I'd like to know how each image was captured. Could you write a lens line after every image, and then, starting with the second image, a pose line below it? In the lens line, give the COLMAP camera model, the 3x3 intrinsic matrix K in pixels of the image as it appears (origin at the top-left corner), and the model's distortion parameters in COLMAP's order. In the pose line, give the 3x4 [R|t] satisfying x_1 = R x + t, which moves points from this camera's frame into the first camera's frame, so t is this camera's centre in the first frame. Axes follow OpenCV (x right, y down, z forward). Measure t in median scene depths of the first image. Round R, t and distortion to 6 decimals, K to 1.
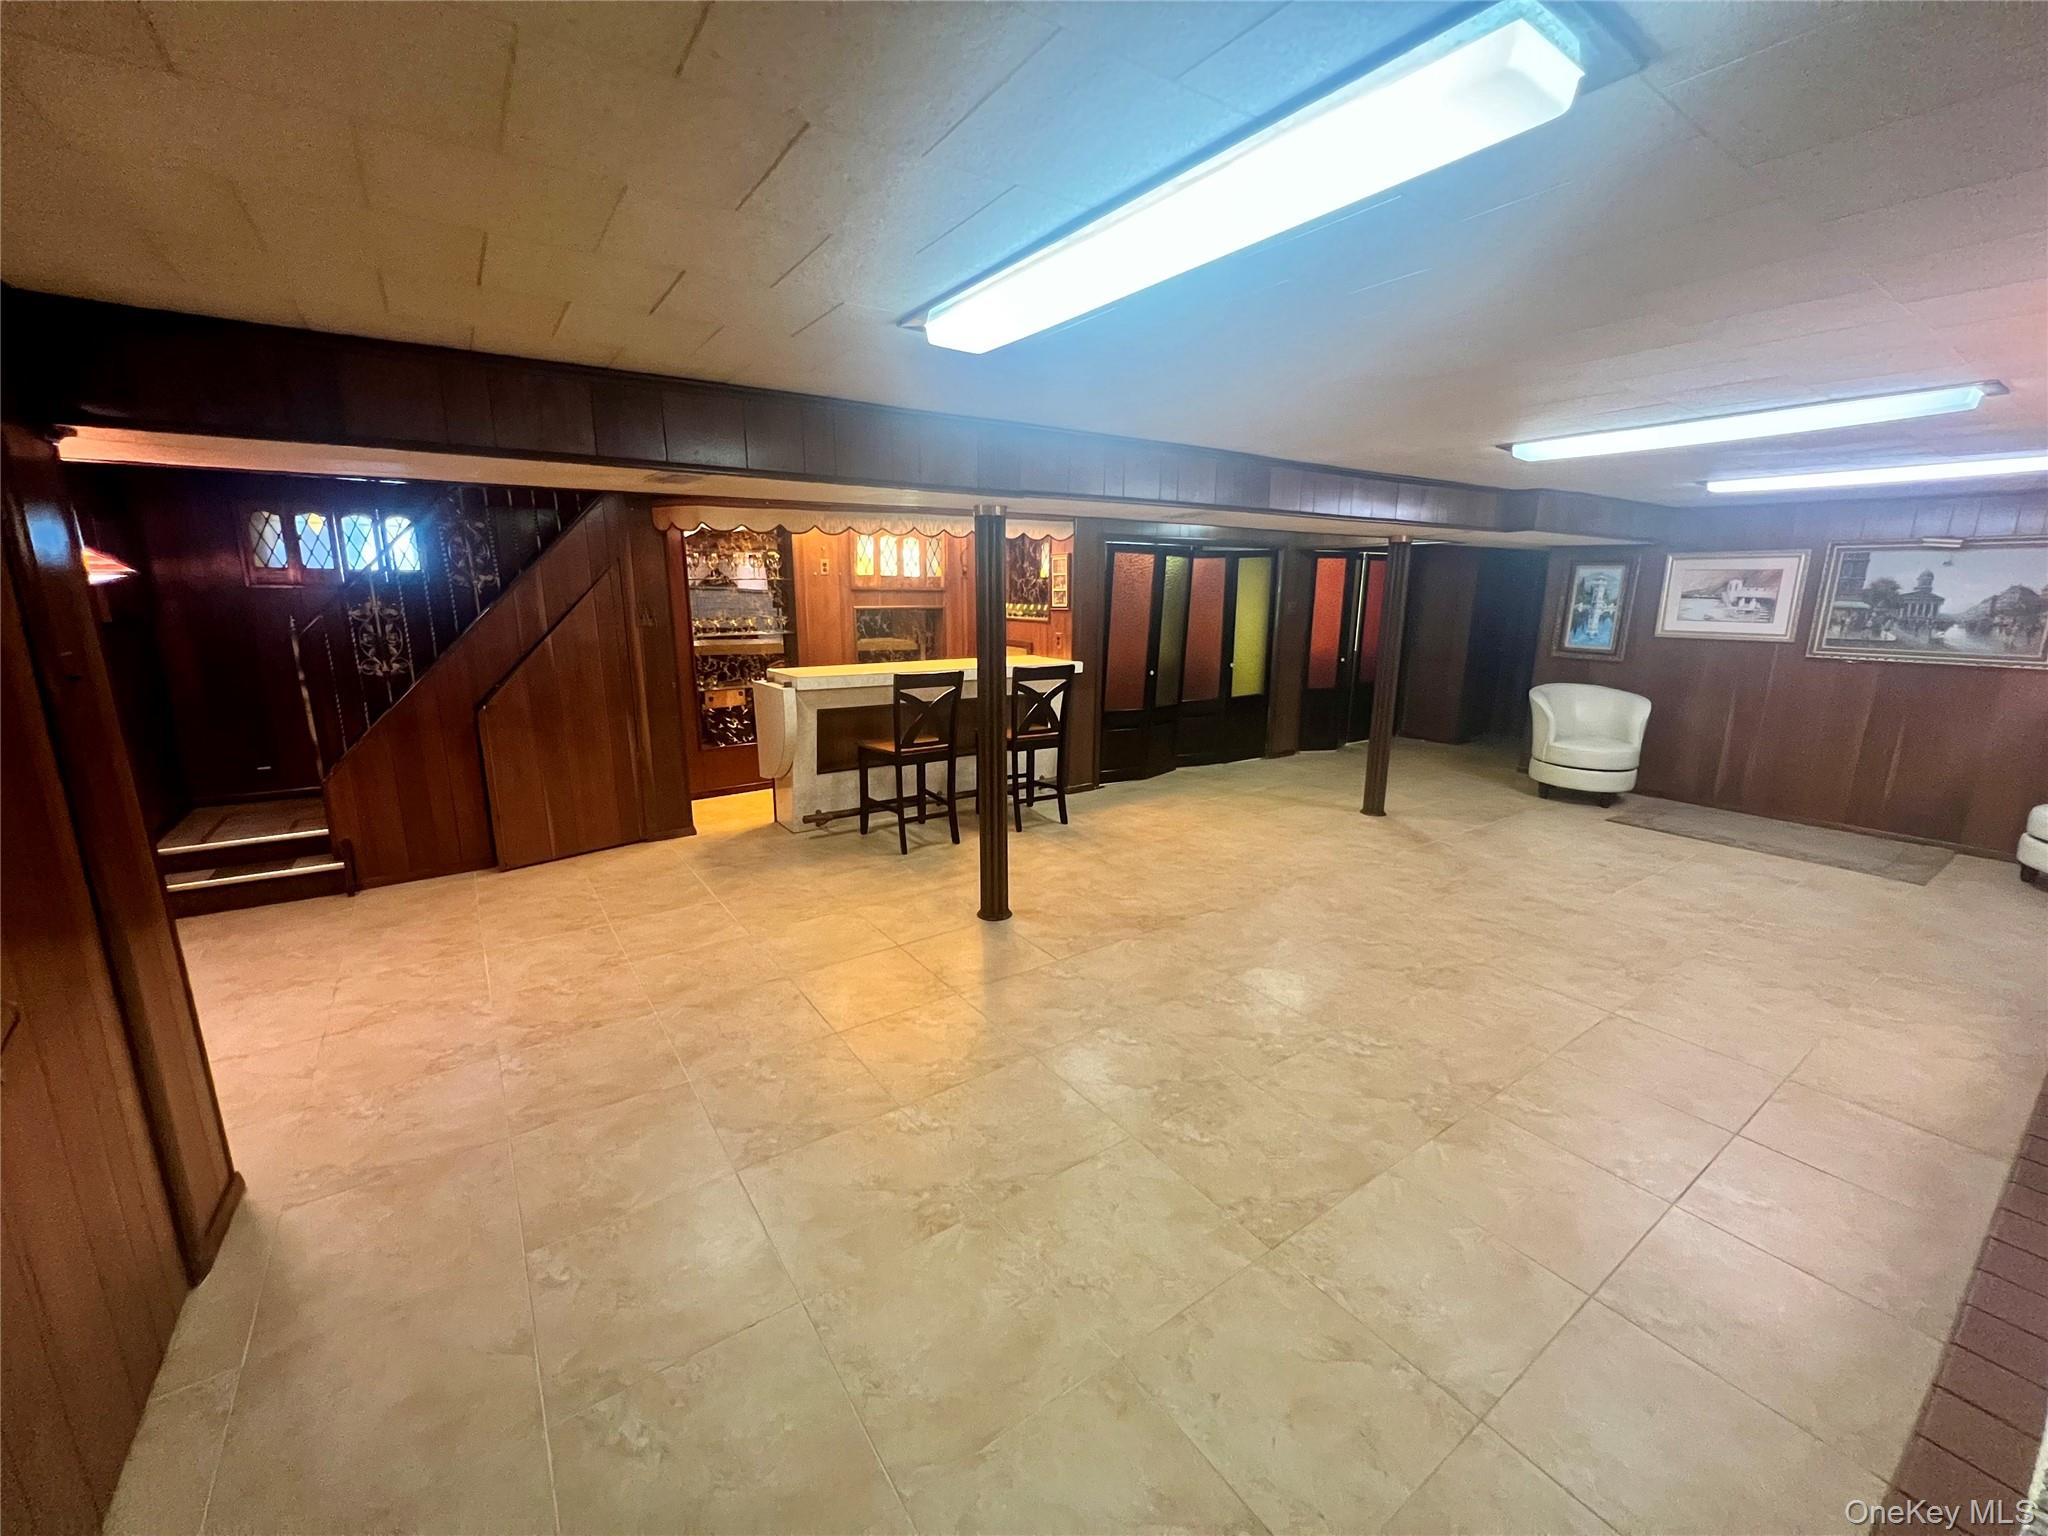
lens RADIAL K [[822.0, 0, 1020.2], [0, 822.0, 767.0], [0, 0, 1]] dist [-0.001135, 0.000102]
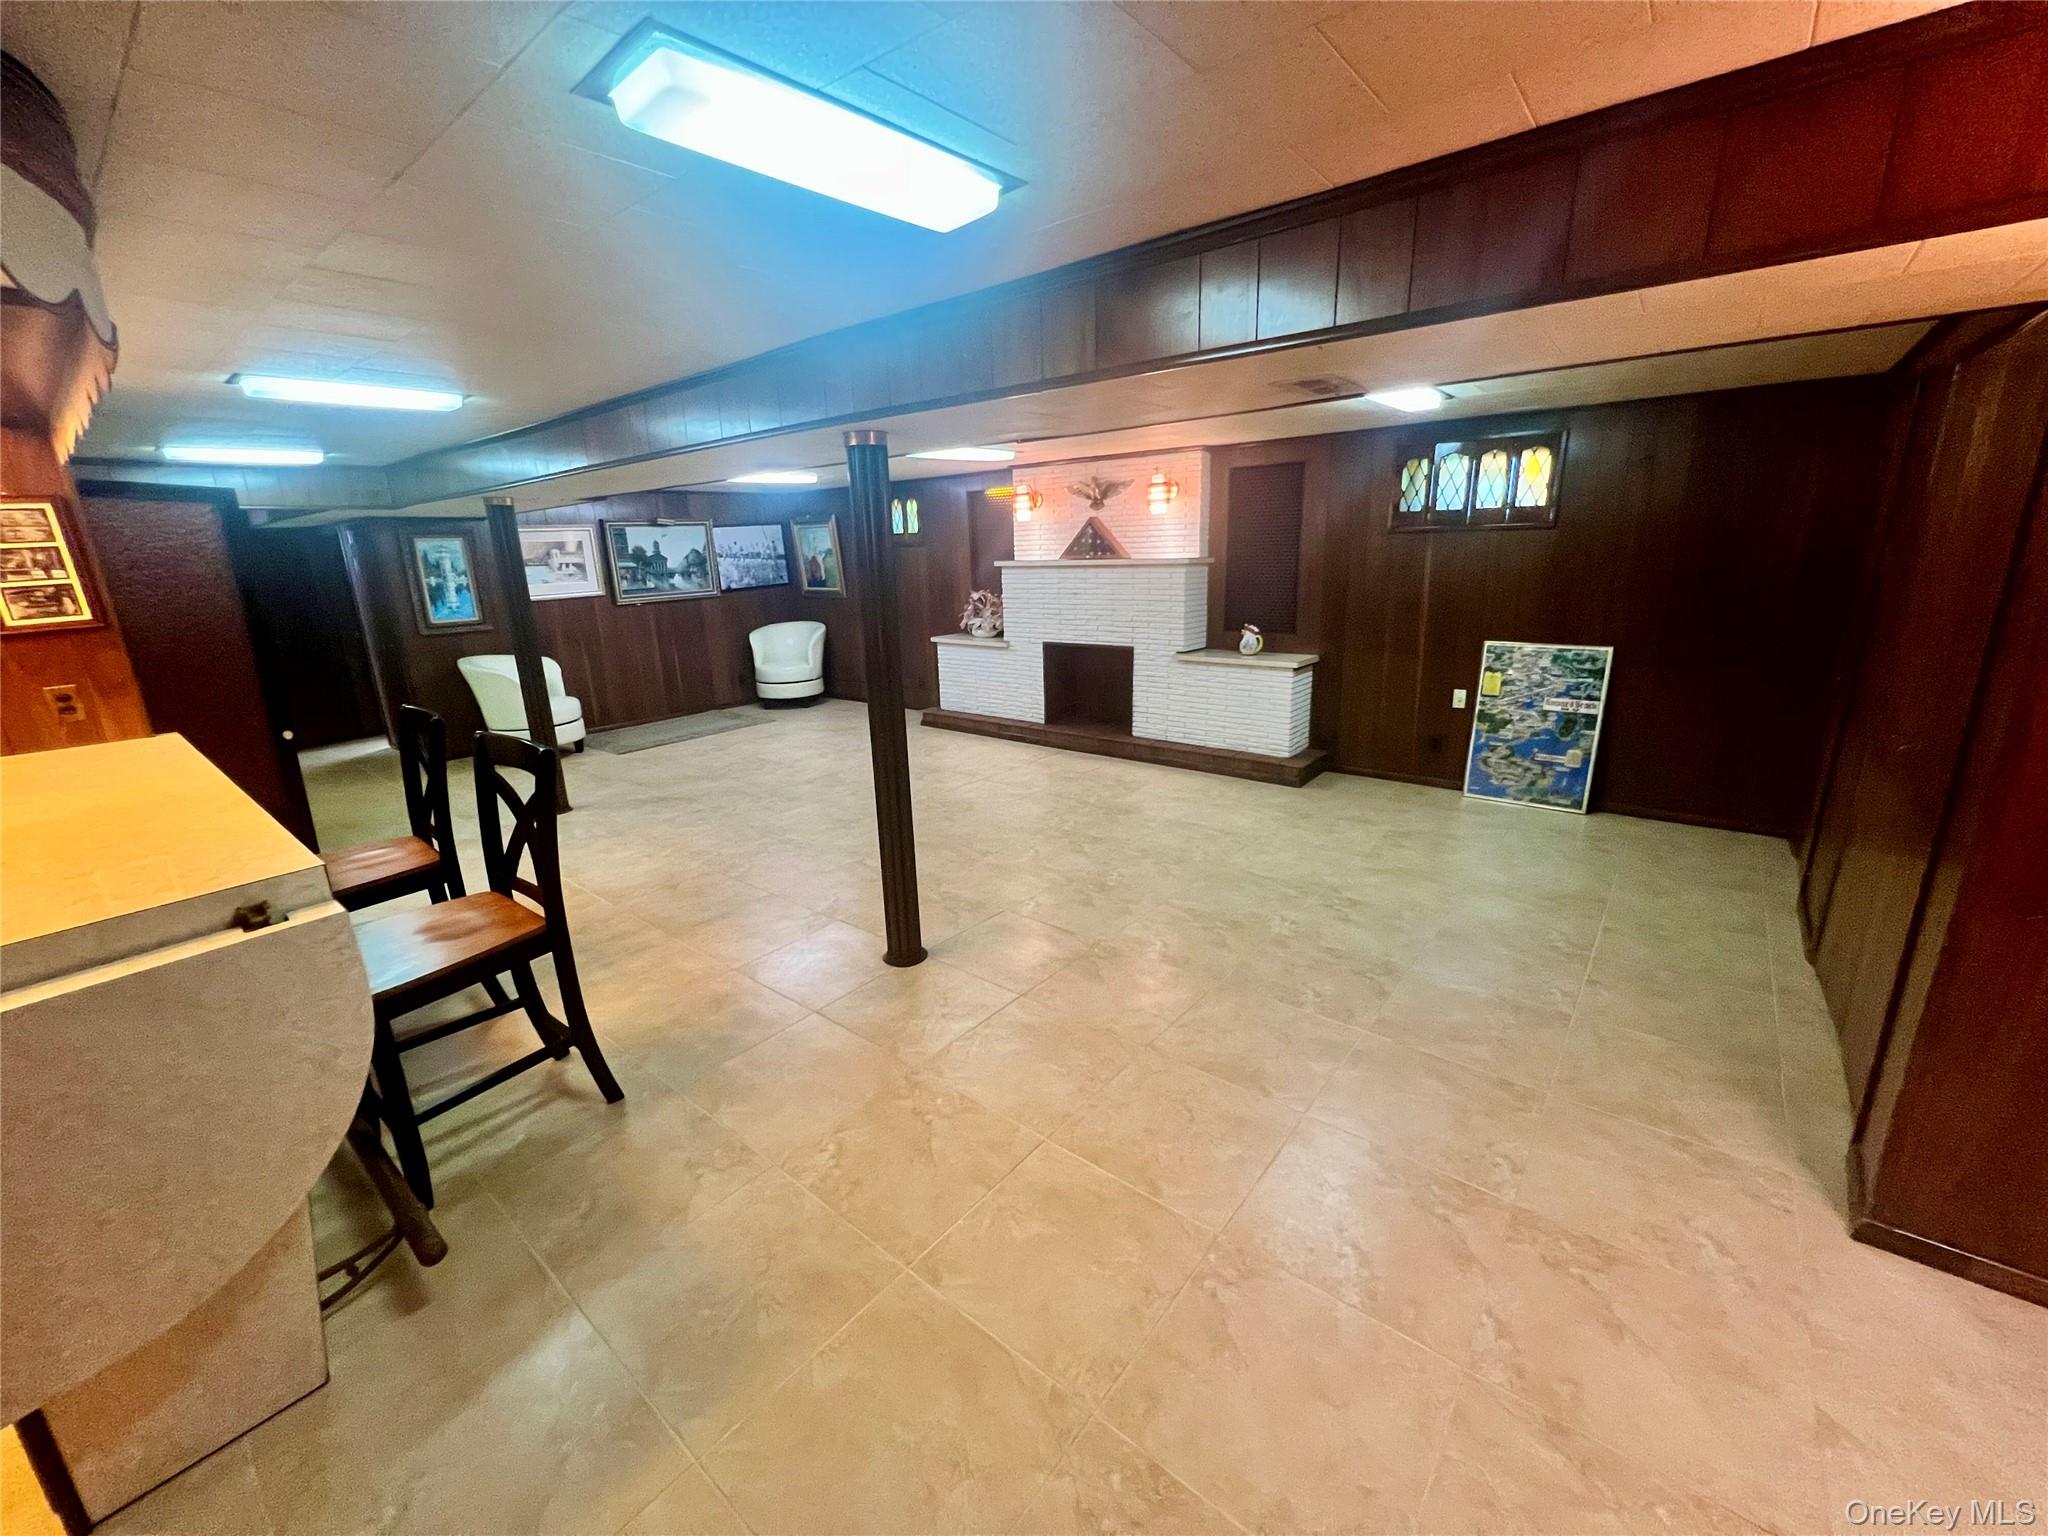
lens RADIAL K [[822.0, 0, 1016.5], [0, 822.0, 763.4], [0, 0, 1]] dist [-0.001135, 0.000102]
pose [[-0.269369, -0.246266, 0.931017, -0.598272], [0.243530, 0.917912, 0.313259, -0.171510], [-0.931737, 0.311113, -0.187284, 0.782253]]
